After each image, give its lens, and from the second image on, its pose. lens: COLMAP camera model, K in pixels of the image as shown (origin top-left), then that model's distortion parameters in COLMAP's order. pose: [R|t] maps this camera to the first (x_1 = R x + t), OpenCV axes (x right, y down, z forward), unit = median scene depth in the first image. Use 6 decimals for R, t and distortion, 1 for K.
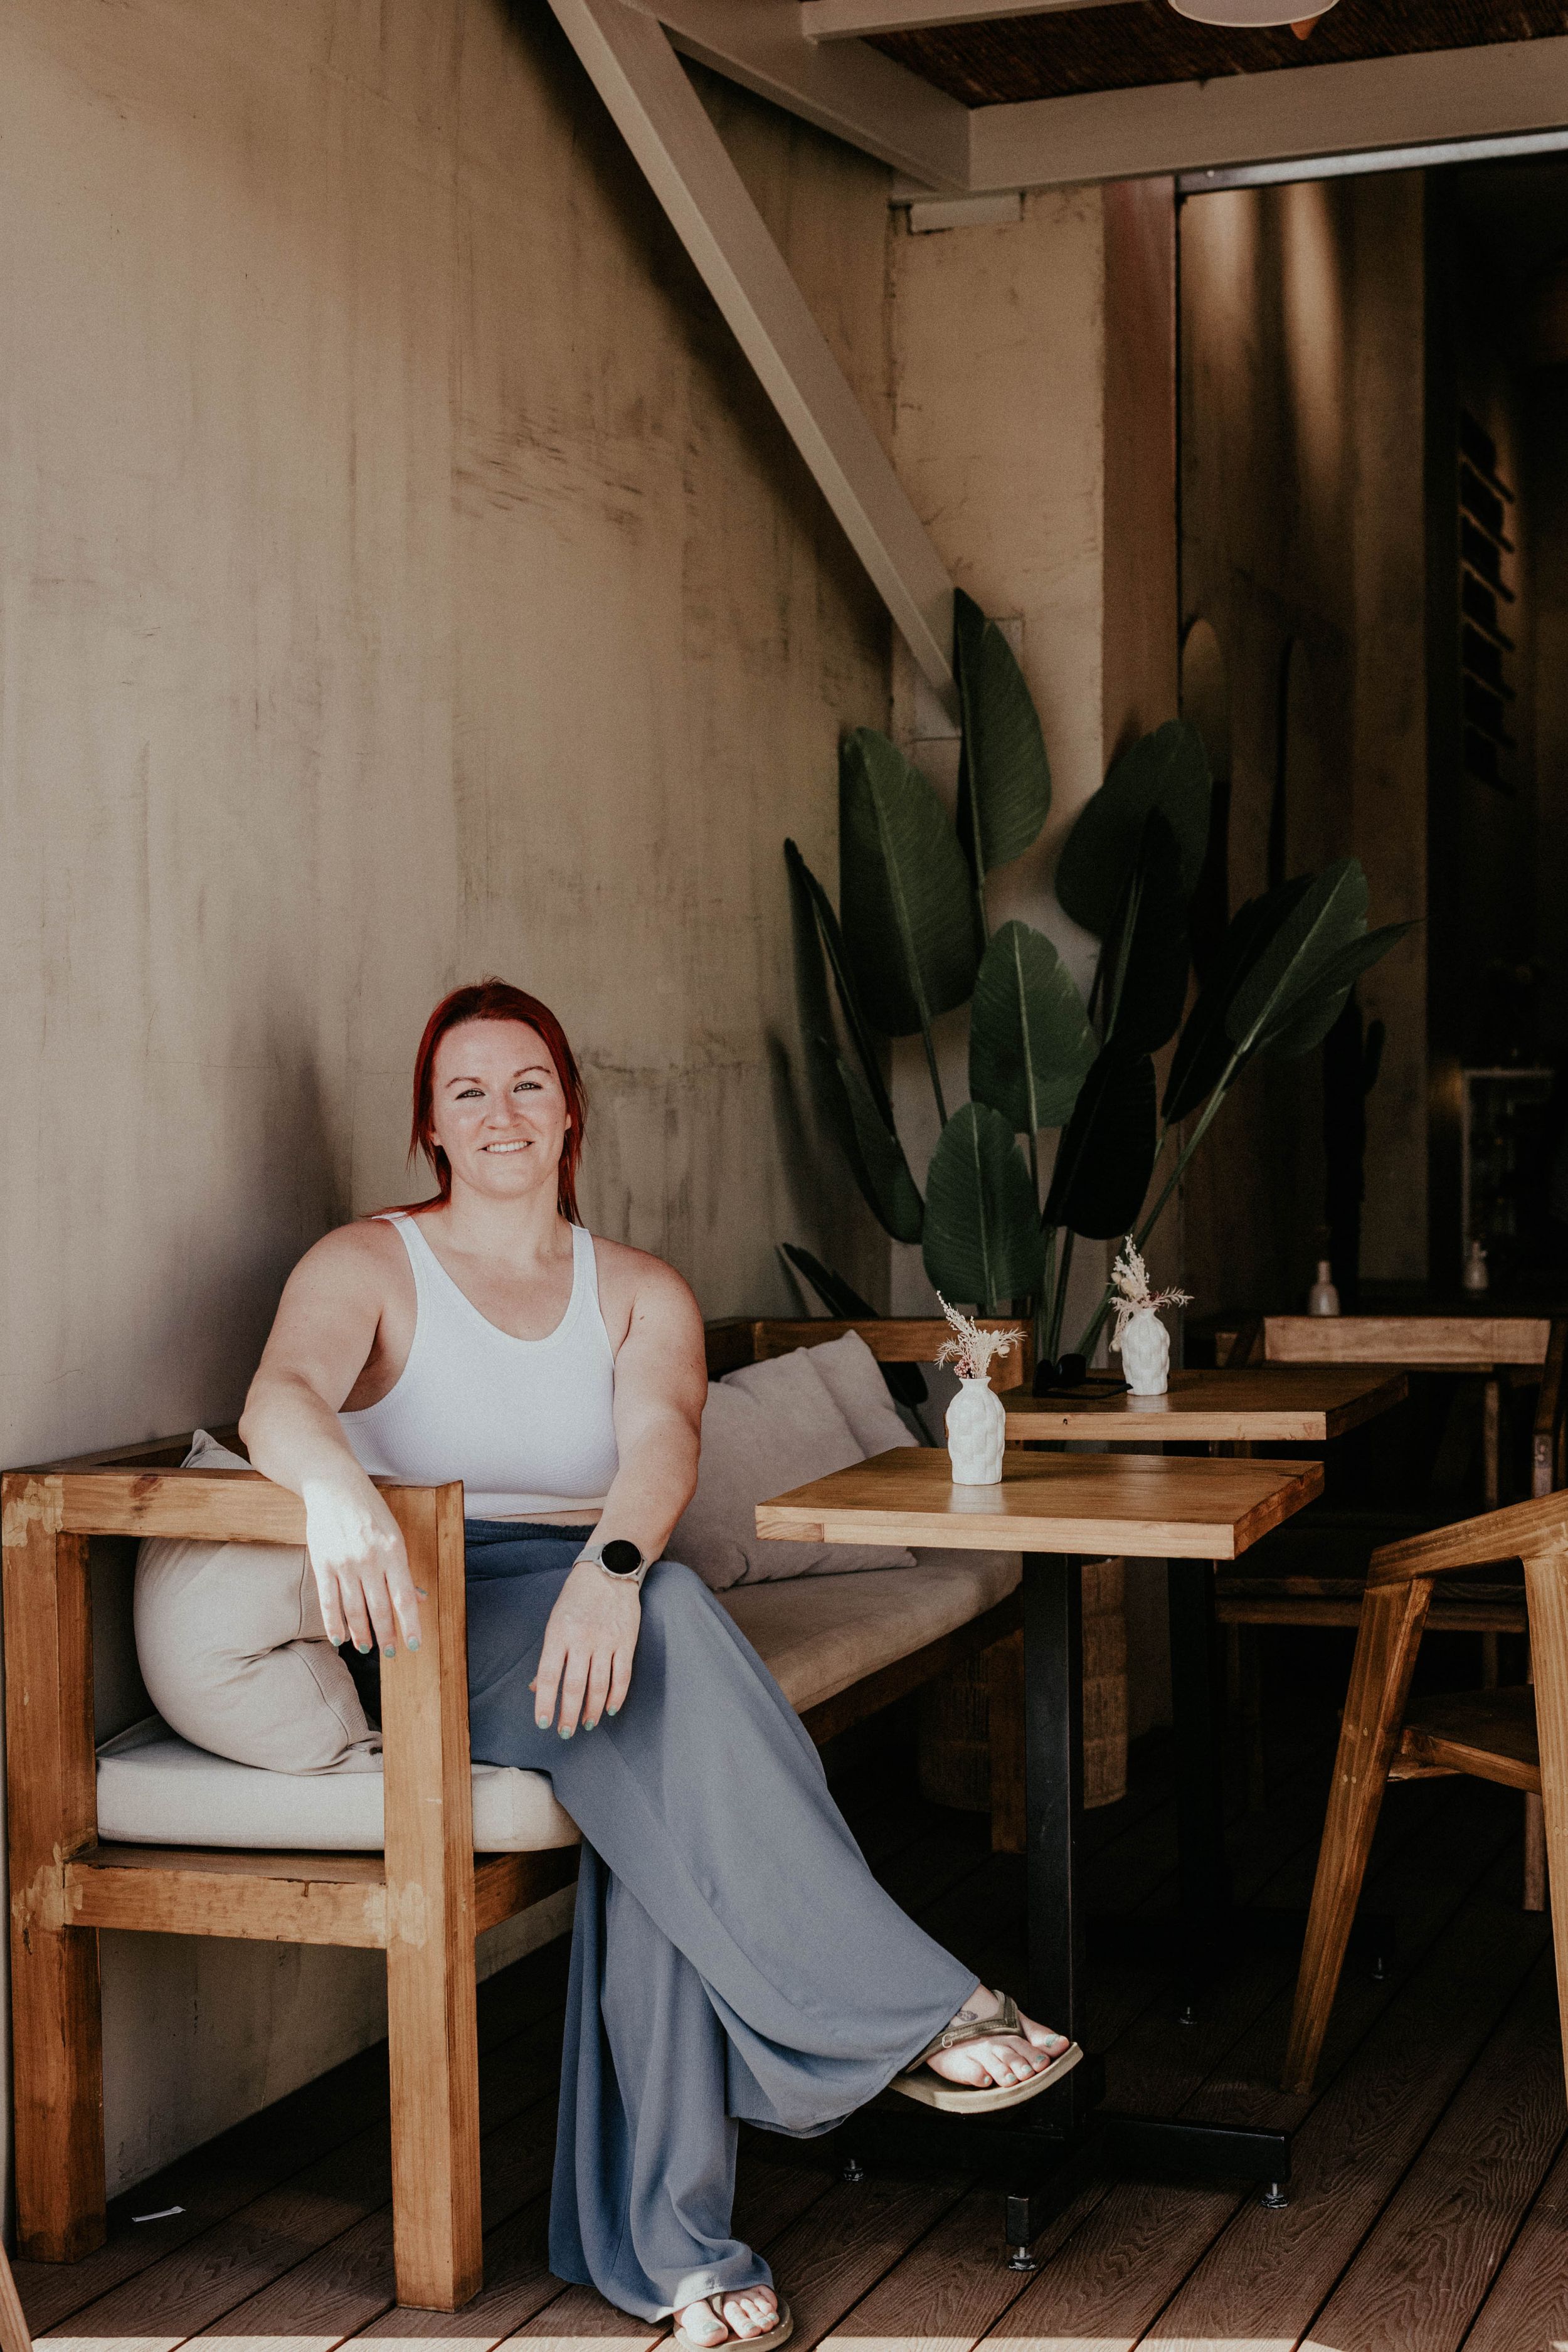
lens RADIAL K [[3455.7, 0, 783.8], [0, 3455.7, 1066.0], [0, 0, 1]] dist [-0.065704, 0.678334]
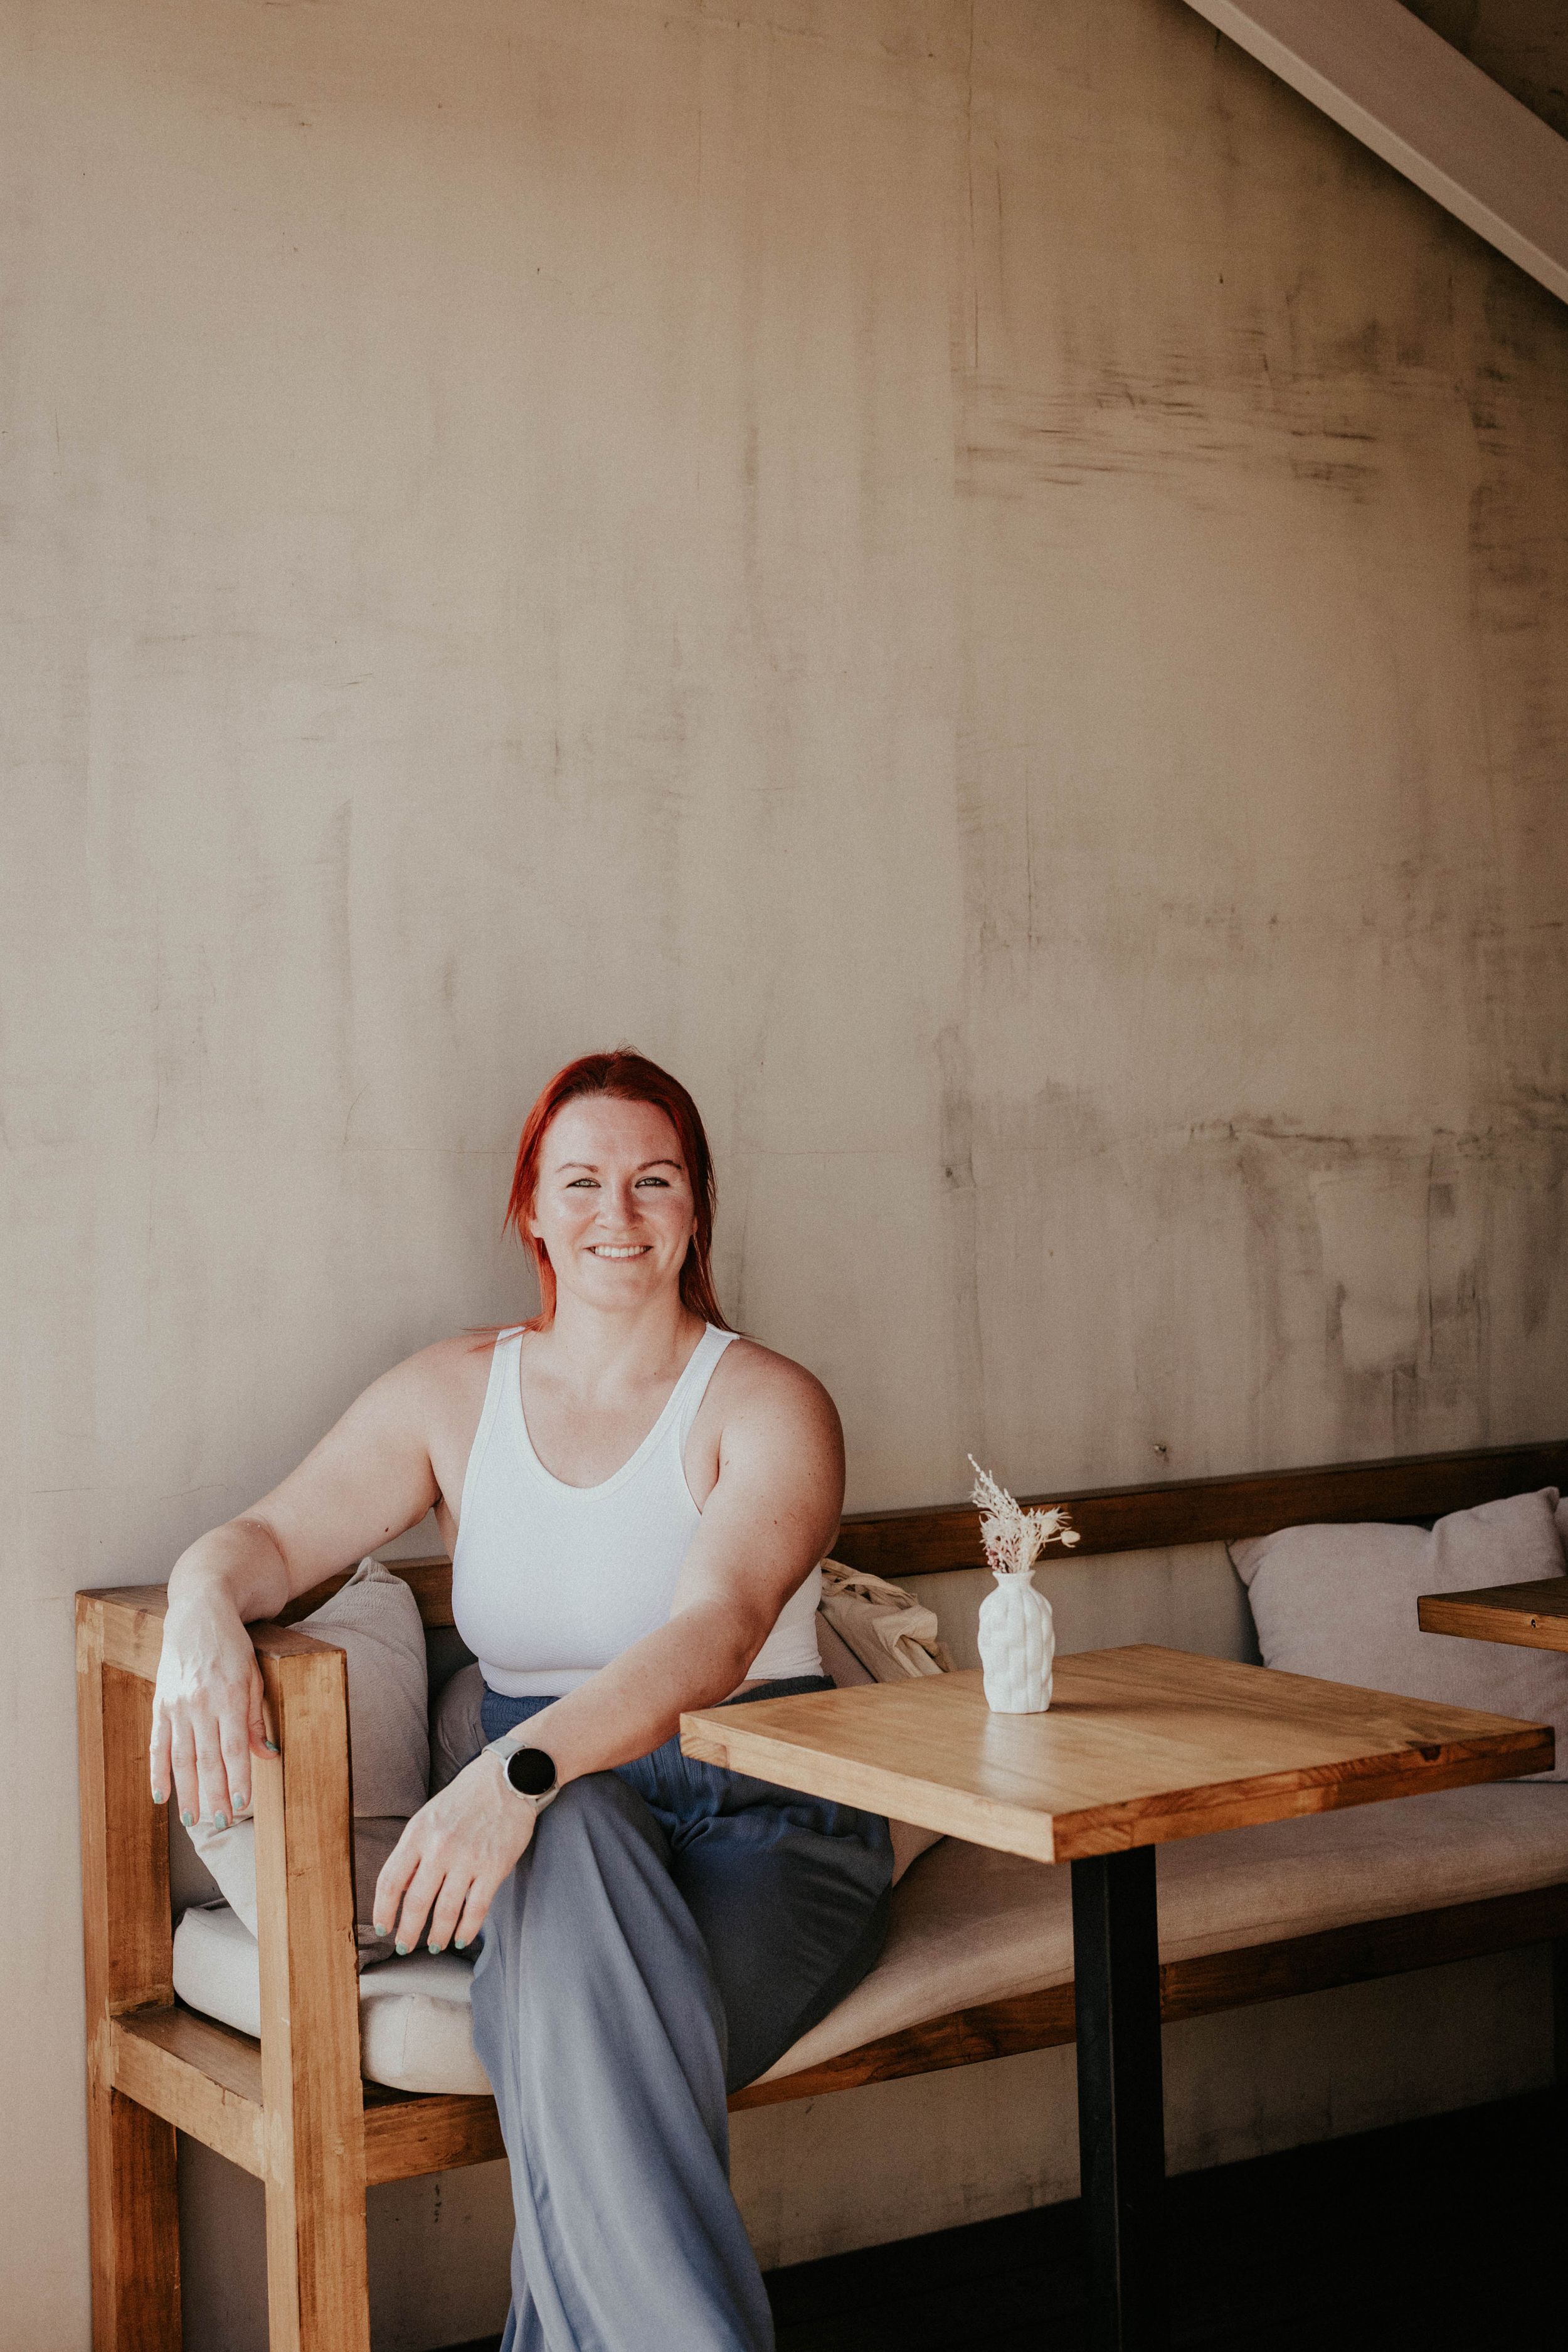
lens RADIAL K [[3455.7, 0, 783.8], [0, 3455.7, 1066.0], [0, 0, 1]] dist [-0.065704, 0.678334]
pose [[0.790187, -0.007497, -0.612820, 0.442189], [0.008356, 0.999964, -0.001459, -0.020044], [0.612809, -0.003968, 0.790221, 0.328153]]
